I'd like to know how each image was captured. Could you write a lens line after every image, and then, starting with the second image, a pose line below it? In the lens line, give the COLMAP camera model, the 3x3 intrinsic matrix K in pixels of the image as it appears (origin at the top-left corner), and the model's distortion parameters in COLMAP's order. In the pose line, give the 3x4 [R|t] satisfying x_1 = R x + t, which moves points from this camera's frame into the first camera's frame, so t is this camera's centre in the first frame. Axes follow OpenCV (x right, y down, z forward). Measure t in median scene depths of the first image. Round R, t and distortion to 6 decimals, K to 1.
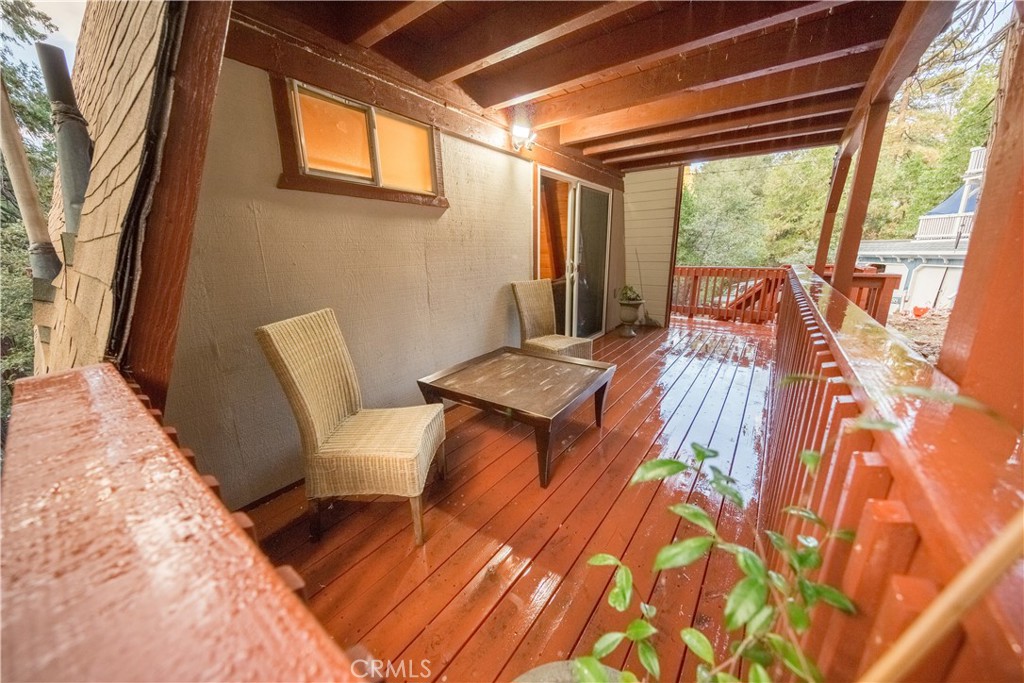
lens RADIAL K [[348.0, 0, 513.2], [0, 348.0, 339.9], [0, 0, 1]] dist [0.002505, 0.000009]
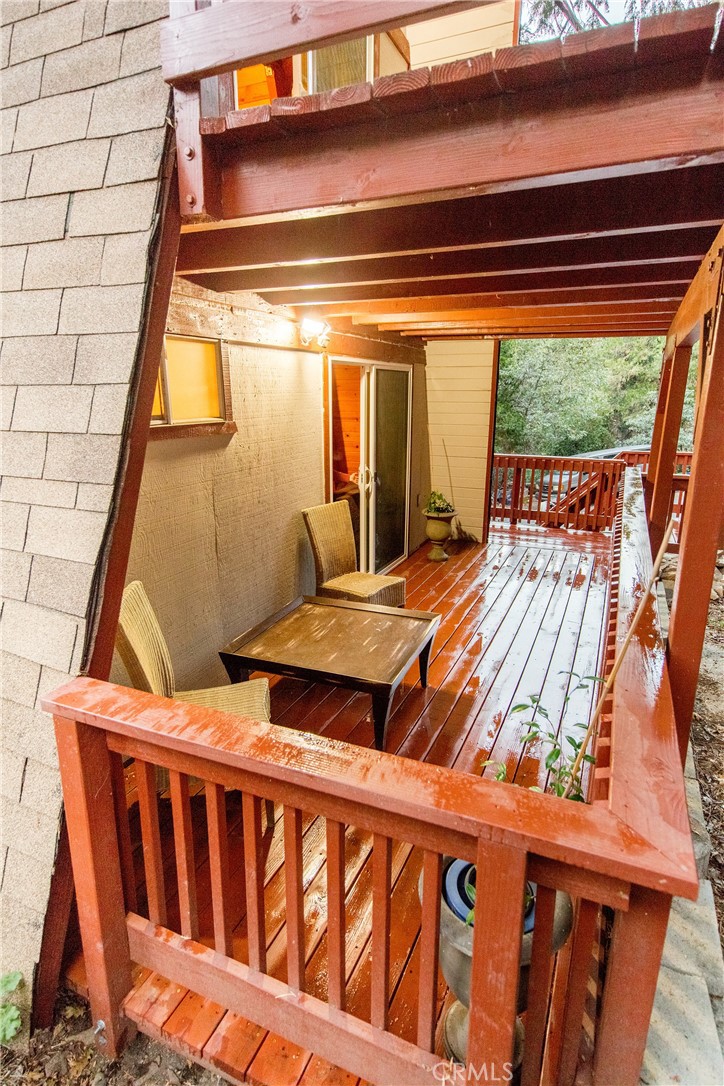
lens RADIAL K [[599.4, 0, 360.8], [0, 599.4, 544.4], [0, 0, 1]] dist [0.012353, 0.001170]
pose [[0.974242, -0.040247, 0.221884, -0.178750], [0.038139, 0.999177, 0.013781, -0.103343], [-0.222256, -0.004963, 0.974976, -0.333220]]
